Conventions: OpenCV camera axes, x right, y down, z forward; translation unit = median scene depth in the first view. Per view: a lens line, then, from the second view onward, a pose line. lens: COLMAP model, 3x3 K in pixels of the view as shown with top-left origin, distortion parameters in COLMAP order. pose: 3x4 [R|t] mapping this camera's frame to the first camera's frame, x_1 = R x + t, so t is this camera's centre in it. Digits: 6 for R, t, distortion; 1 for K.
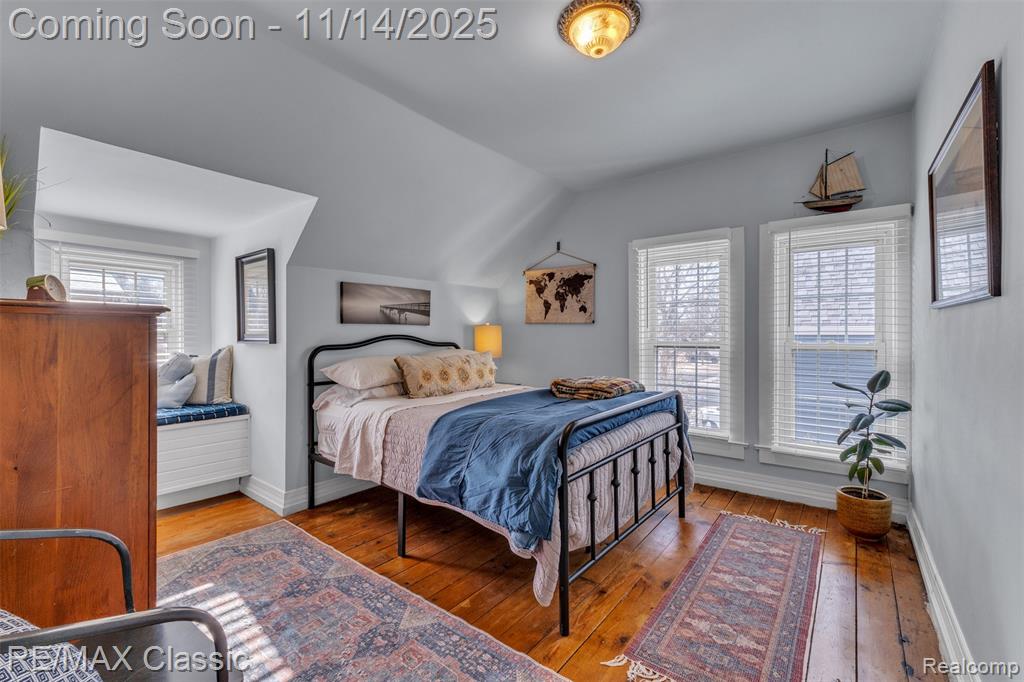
lens RADIAL K [[435.8, 0, 509.9], [0, 435.8, 336.1], [0, 0, 1]] dist [0.000480, 0.001142]
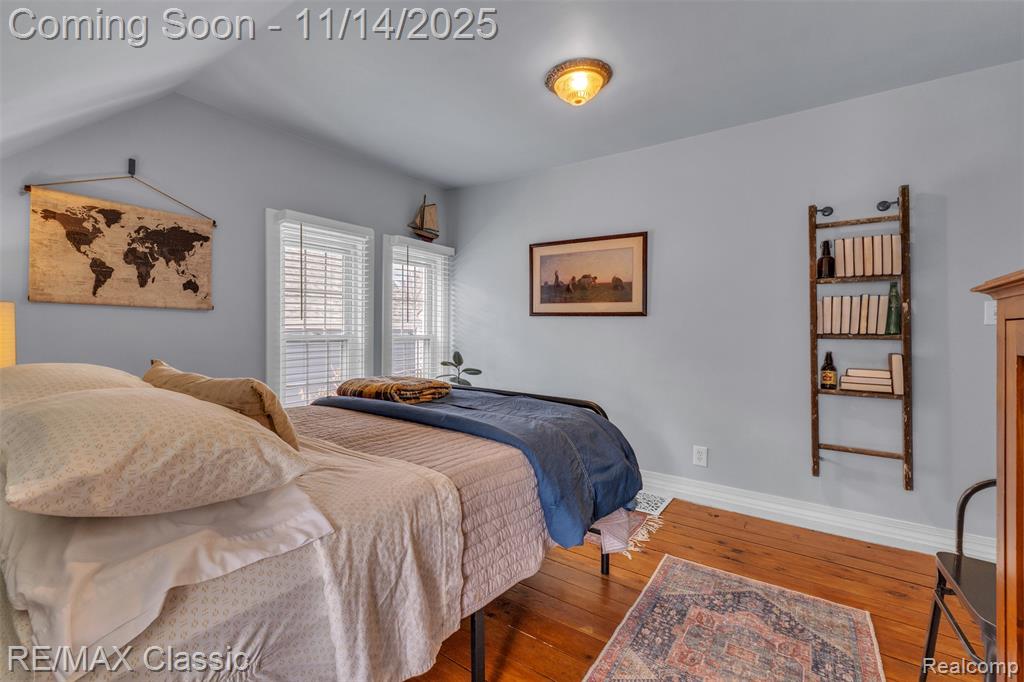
lens RADIAL K [[435.8, 0, 487.2], [0, 435.8, 329.1], [0, 0, 1]] dist [0.000480, 0.001142]
pose [[-0.015567, -0.005557, 0.999863, -0.460339], [-0.004295, 0.999976, 0.005491, -0.004947], [-0.999870, -0.004209, -0.015591, 0.566331]]
